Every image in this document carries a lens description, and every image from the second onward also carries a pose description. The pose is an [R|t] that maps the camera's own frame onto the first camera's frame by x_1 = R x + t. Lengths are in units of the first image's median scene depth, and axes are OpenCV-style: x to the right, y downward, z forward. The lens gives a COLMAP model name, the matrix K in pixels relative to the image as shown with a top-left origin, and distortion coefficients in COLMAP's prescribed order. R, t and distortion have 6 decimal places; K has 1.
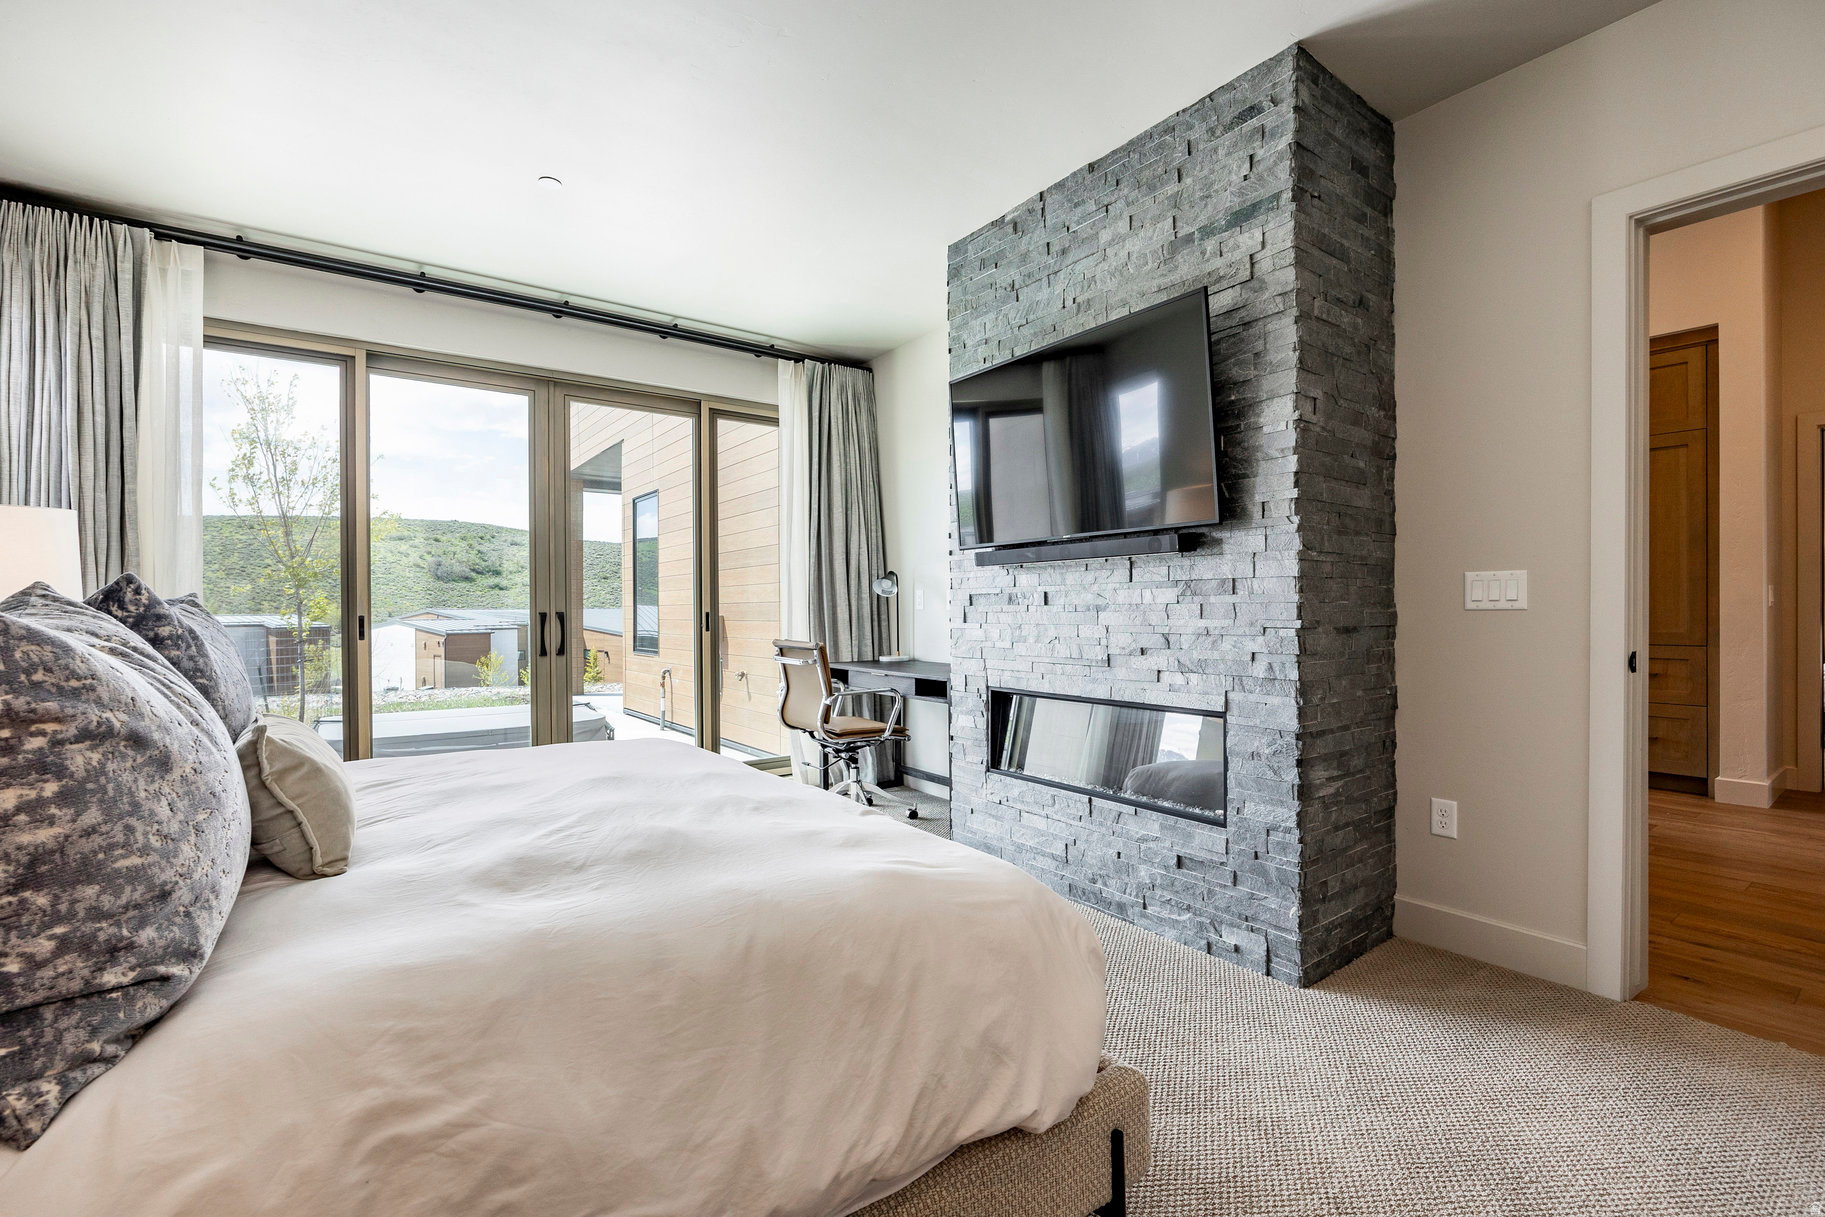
lens RADIAL K [[808.8, 0, 918.0], [0, 808.8, 616.2], [0, 0, 1]] dist [-0.015293, -0.000425]
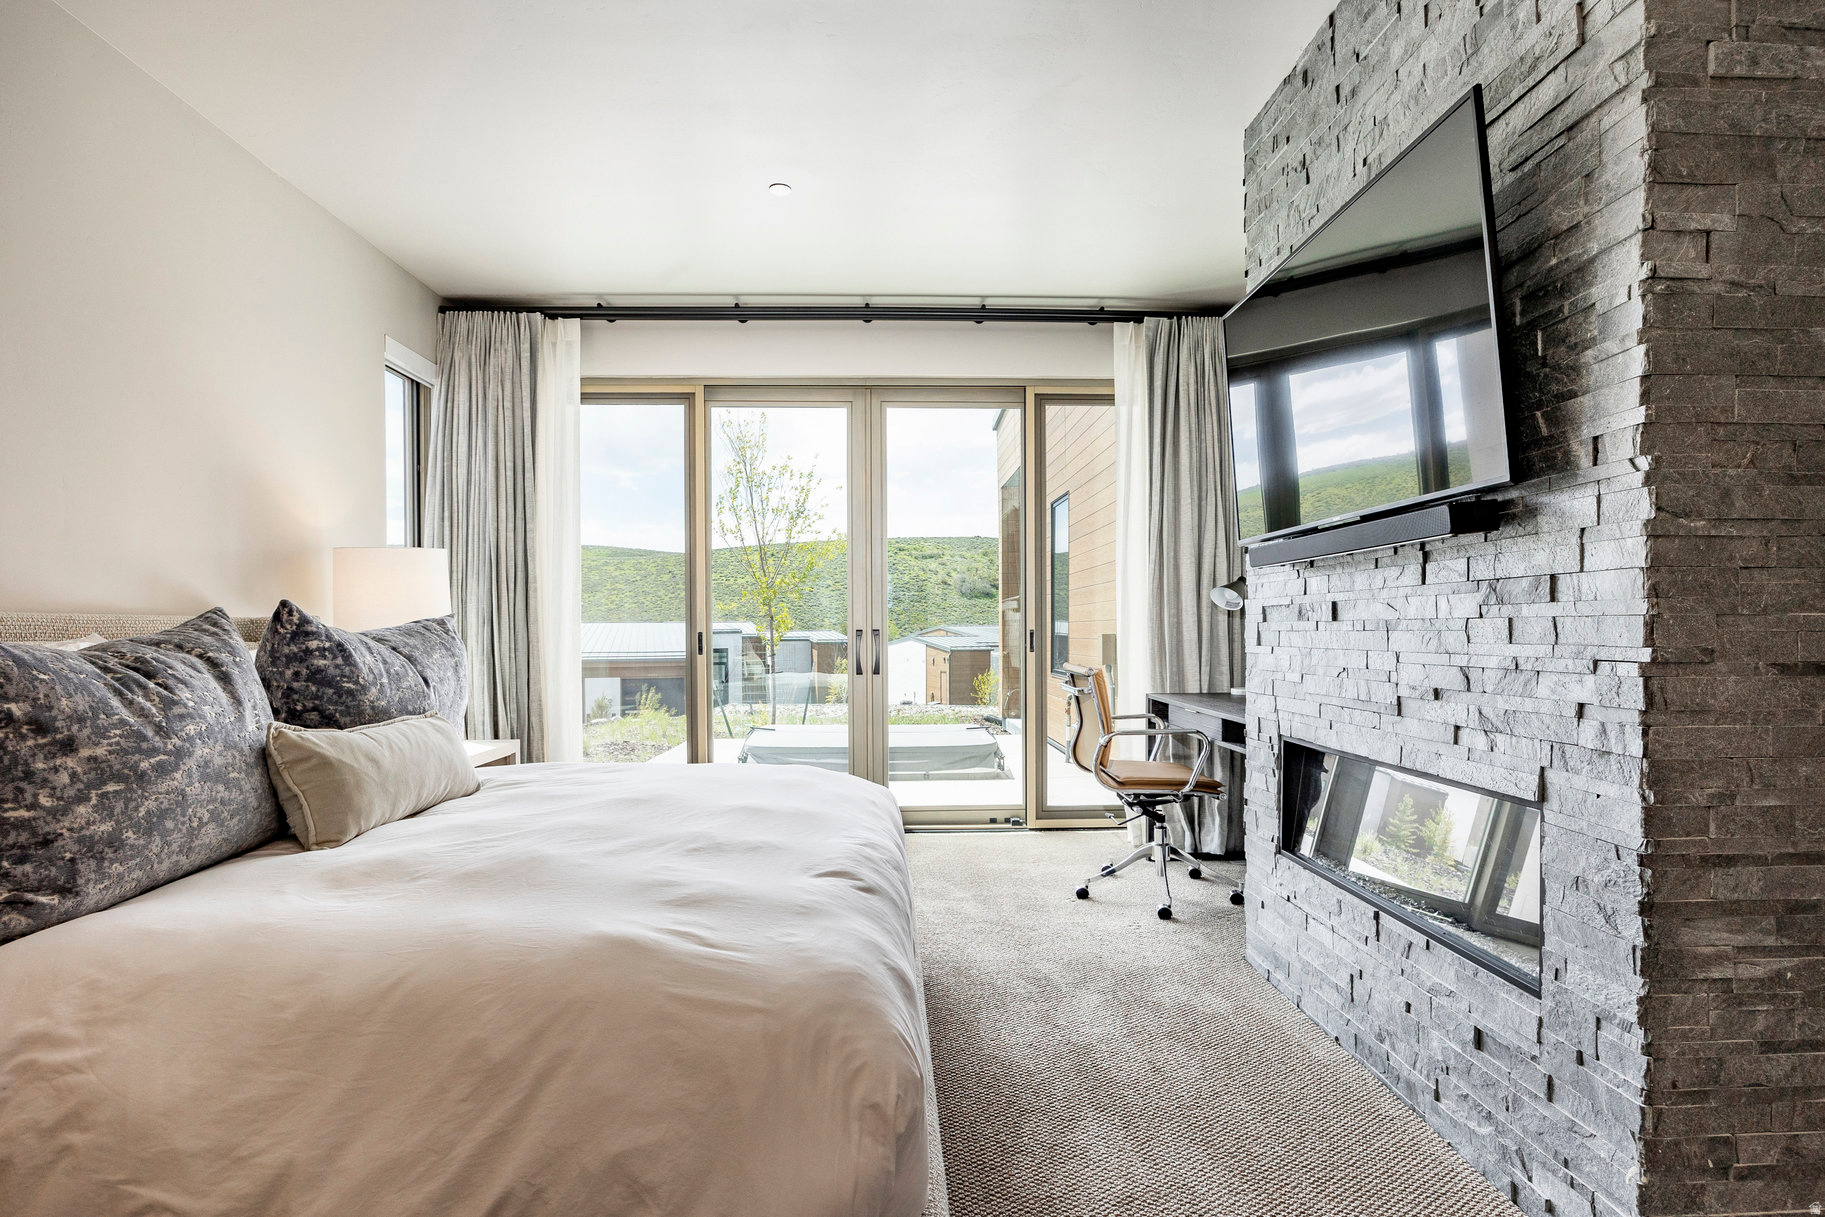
lens RADIAL K [[933.1, 0, 912.6], [0, 933.1, 644.8], [0, 0, 1]] dist [-0.013952, 0.000062]
pose [[0.824900, 0.011131, -0.565169, 0.388248], [-0.004371, 0.999902, 0.013314, -0.002870], [0.565261, -0.008512, 0.824868, 0.189379]]
